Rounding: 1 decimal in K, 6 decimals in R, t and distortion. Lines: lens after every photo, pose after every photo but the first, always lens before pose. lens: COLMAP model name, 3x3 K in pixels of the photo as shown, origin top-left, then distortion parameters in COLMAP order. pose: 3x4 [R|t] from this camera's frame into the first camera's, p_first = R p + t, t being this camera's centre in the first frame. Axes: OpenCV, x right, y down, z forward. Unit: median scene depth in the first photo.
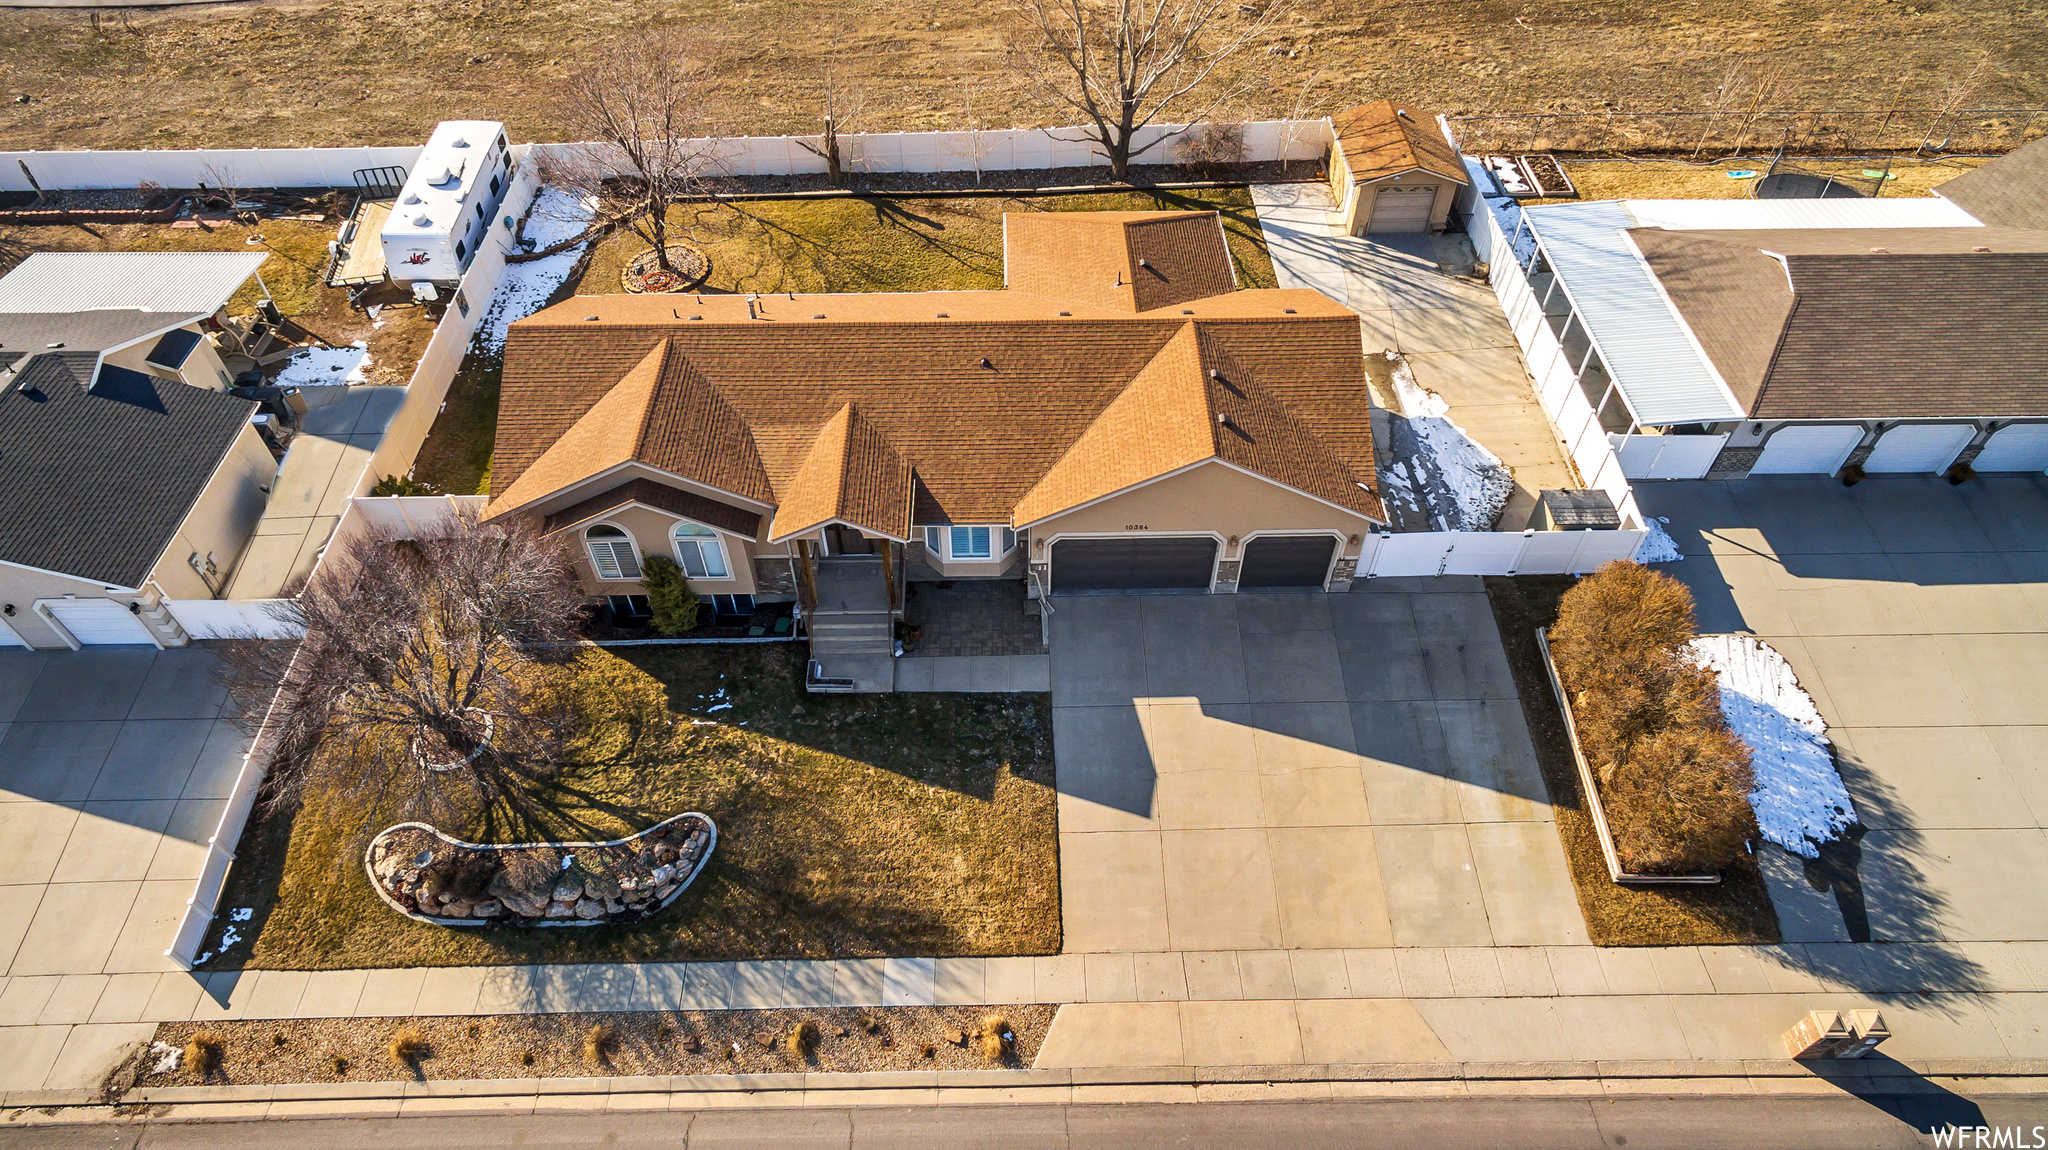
lens RADIAL K [[1177.0, 0, 1012.3], [0, 1177.0, 582.4], [0, 0, 1]] dist [0.007616, 0.002180]
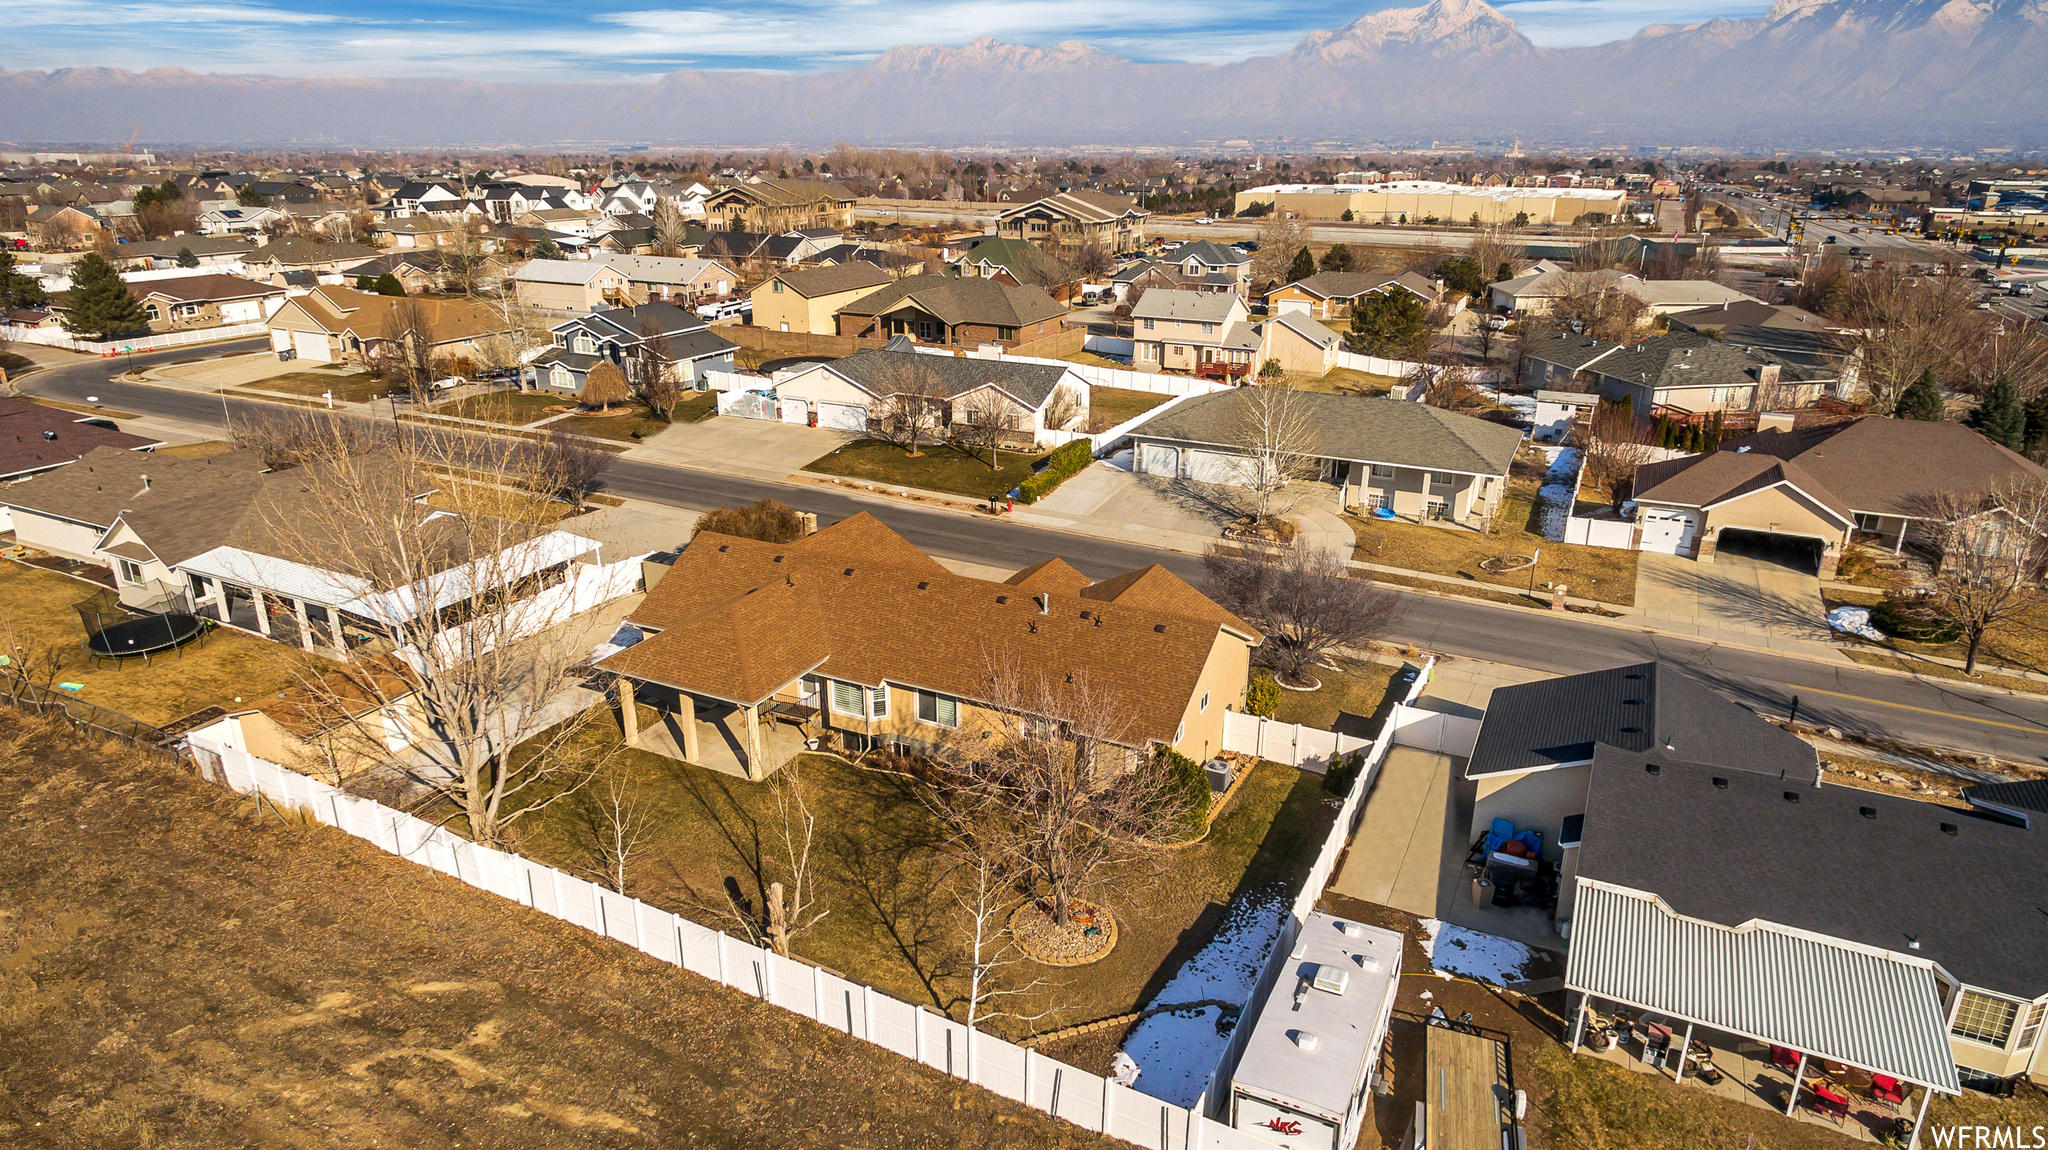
lens RADIAL K [[1221.9, 0, 1013.6], [0, 1221.9, 587.5], [0, 0, 1]] dist [0.009147, -0.000442]
pose [[-0.888350, -0.159532, 0.430561, -0.835257], [0.343427, 0.391571, 0.853657, -1.528120], [-0.304781, 0.906213, -0.293065, 1.498516]]
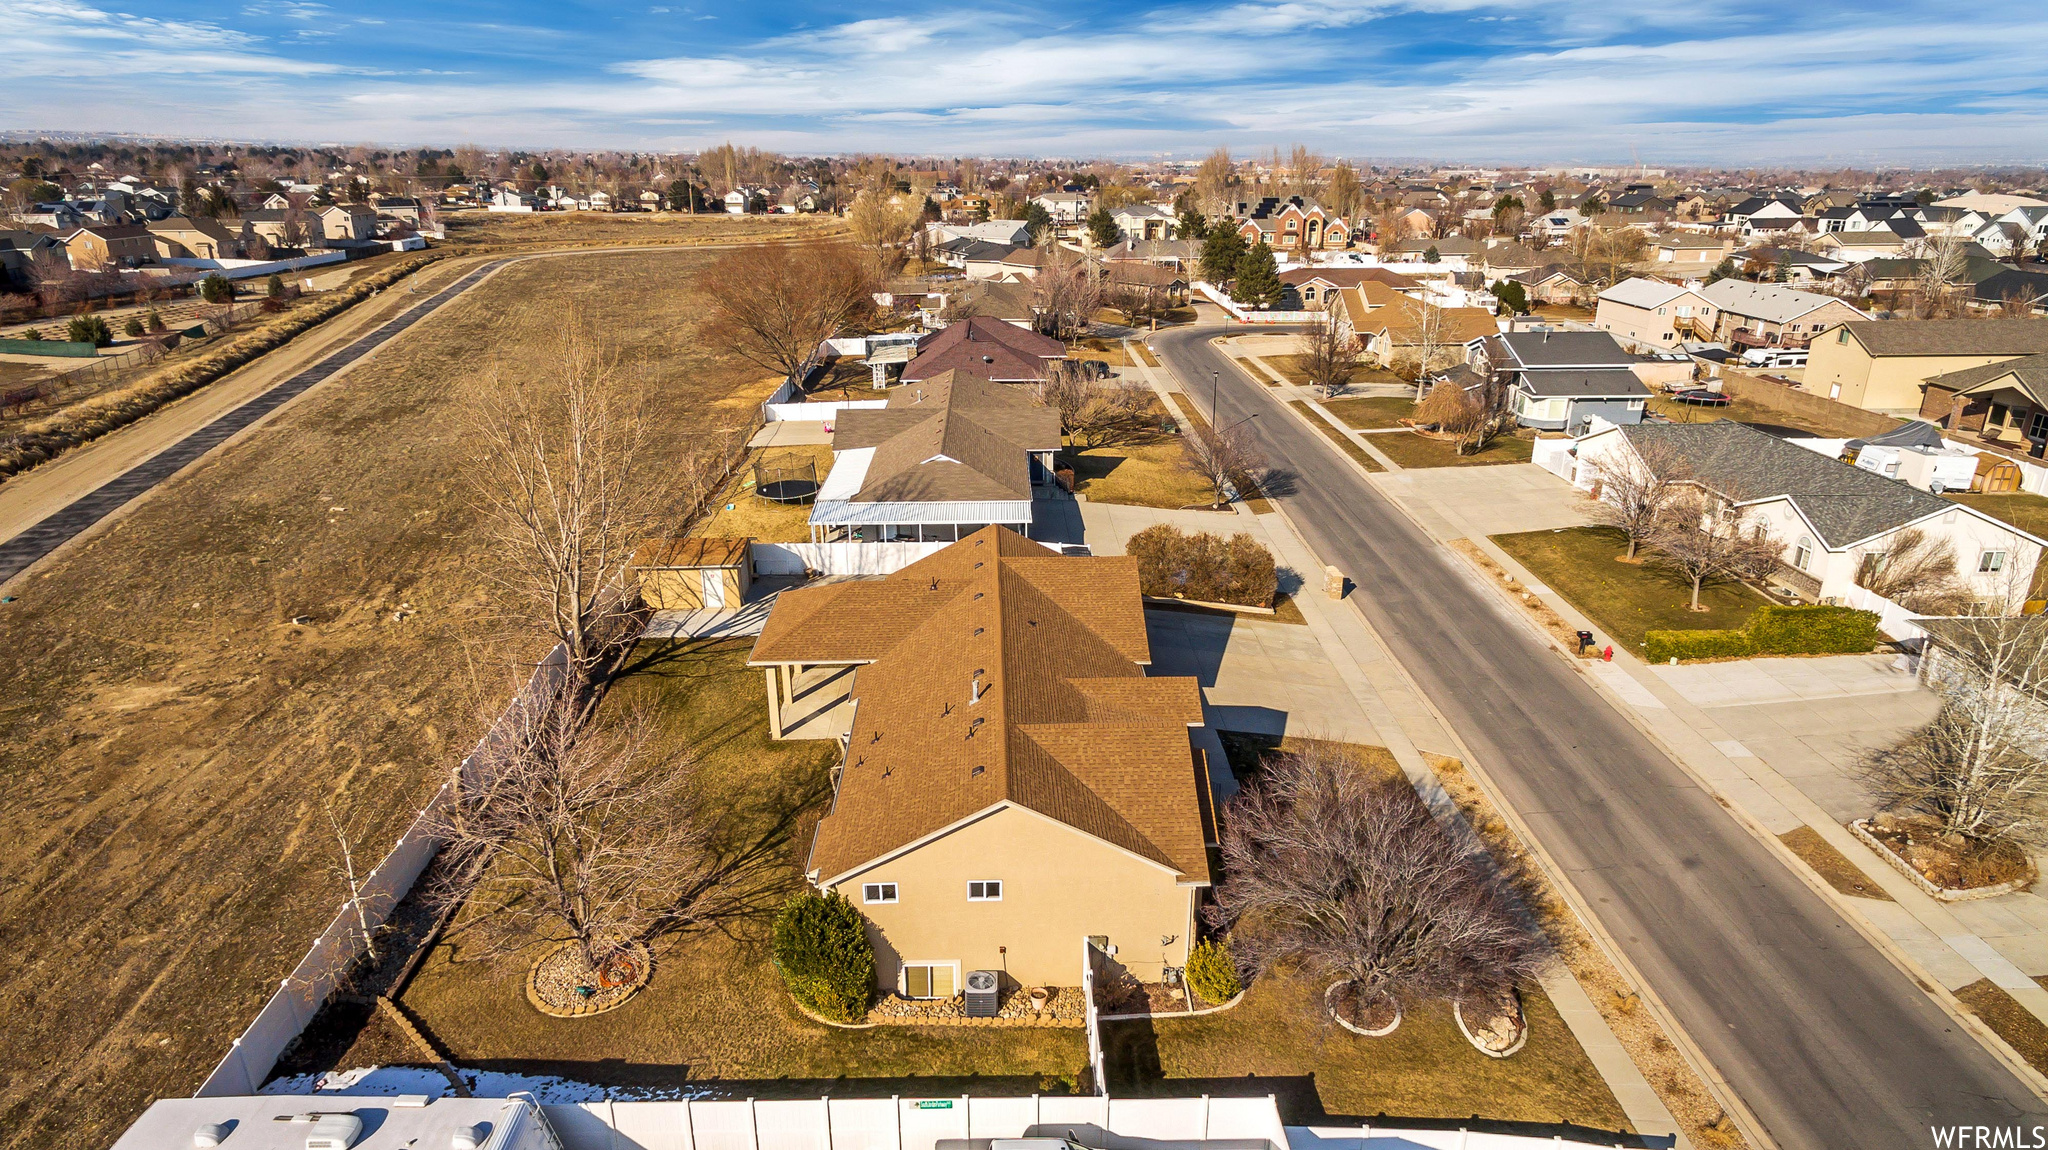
lens RADIAL K [[1169.4, 0, 1011.8], [0, 1169.4, 603.7], [0, 0, 1]] dist [0.010297, -0.000600]
pose [[-0.010918, -0.358982, 0.933280, -1.285373], [0.748620, 0.615820, 0.245631, -0.558775], [-0.662910, 0.701354, 0.262018, 0.682936]]
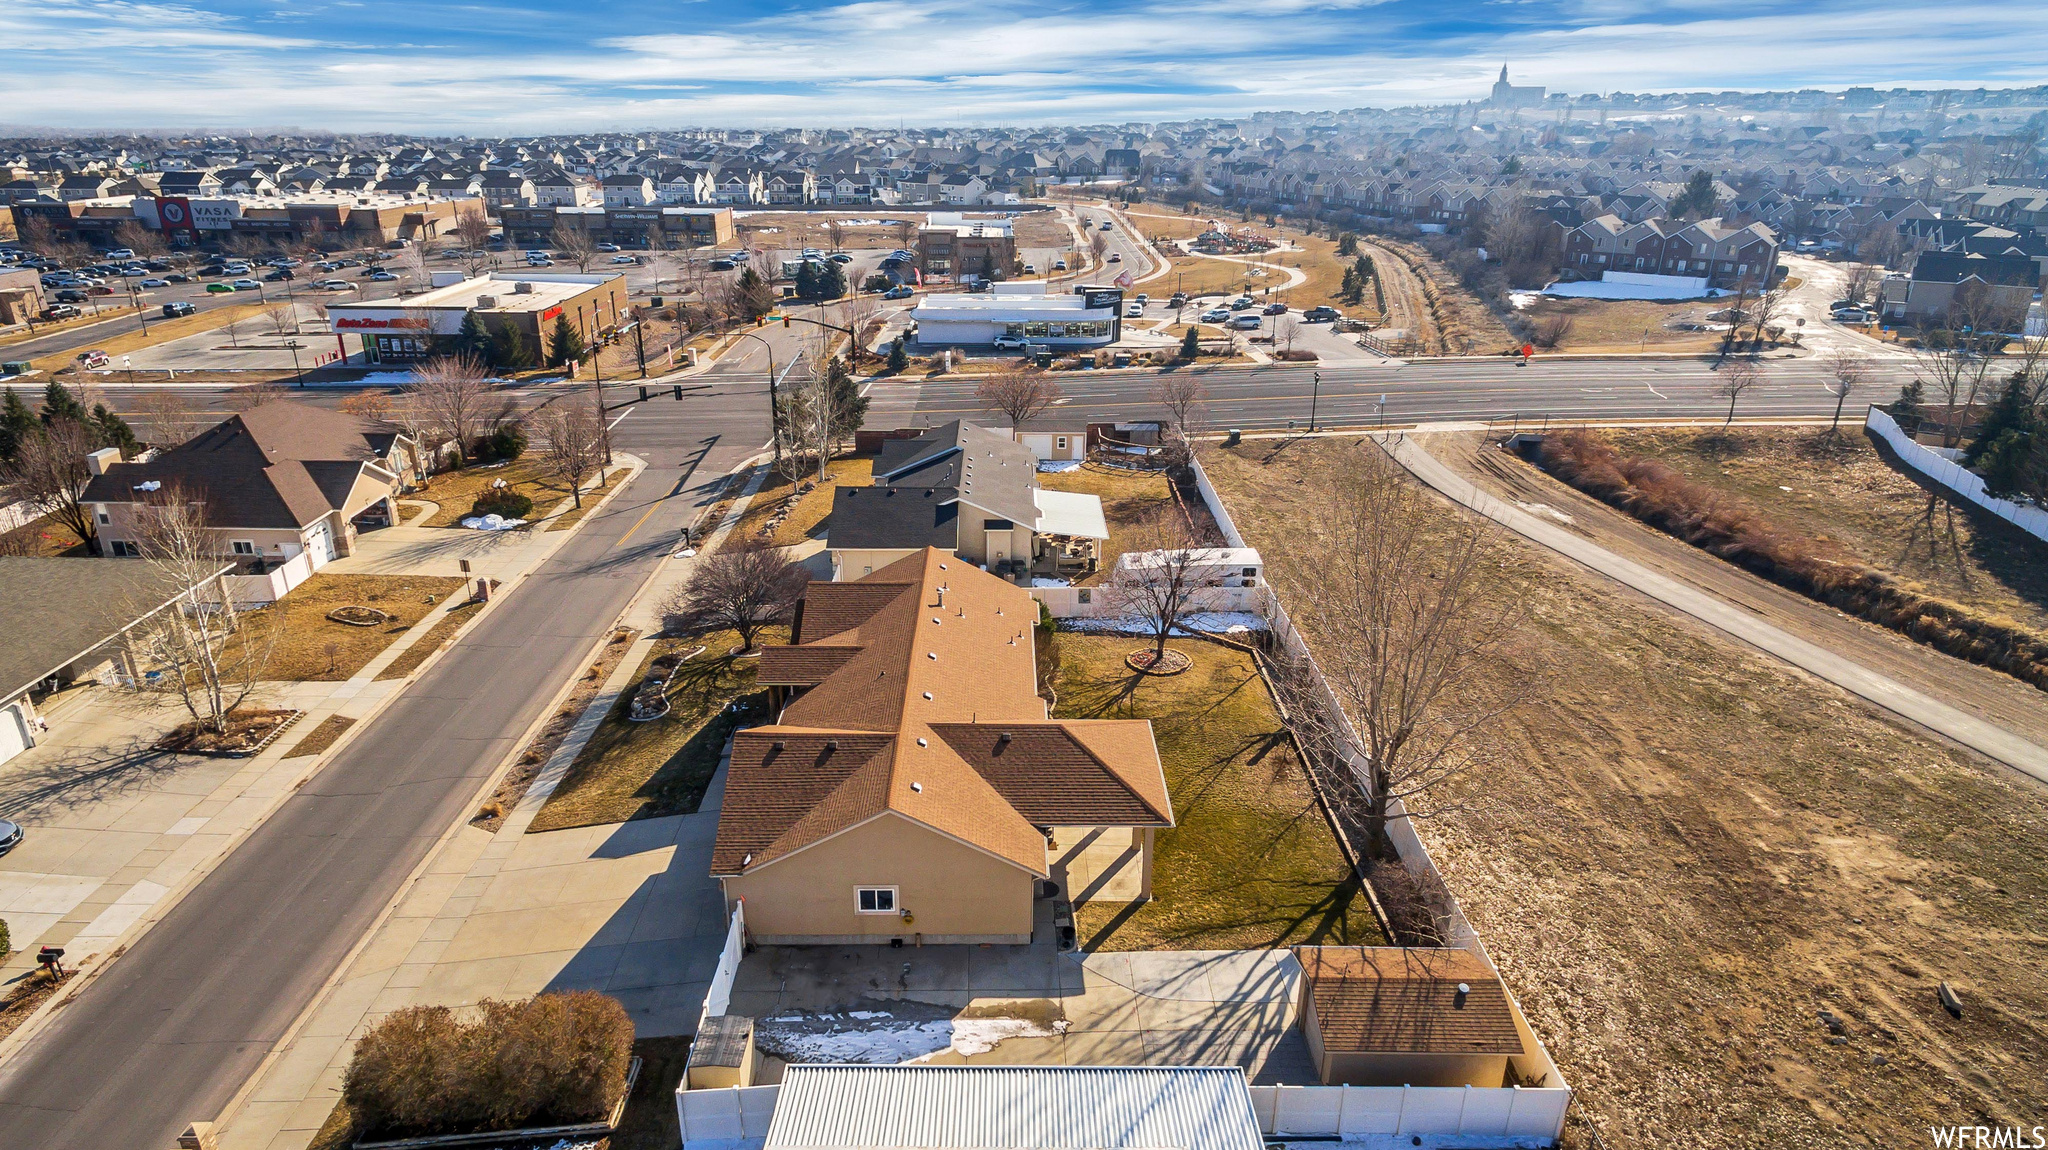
lens RADIAL K [[1179.8, 0, 1012.6], [0, 1179.8, 579.4], [0, 0, 1]] dist [0.007337, 0.001794]
pose [[-0.003834, 0.372554, -0.928003, 1.311226], [-0.750390, 0.612332, 0.248926, -0.760018], [0.660984, 0.697318, 0.277213, 0.653872]]
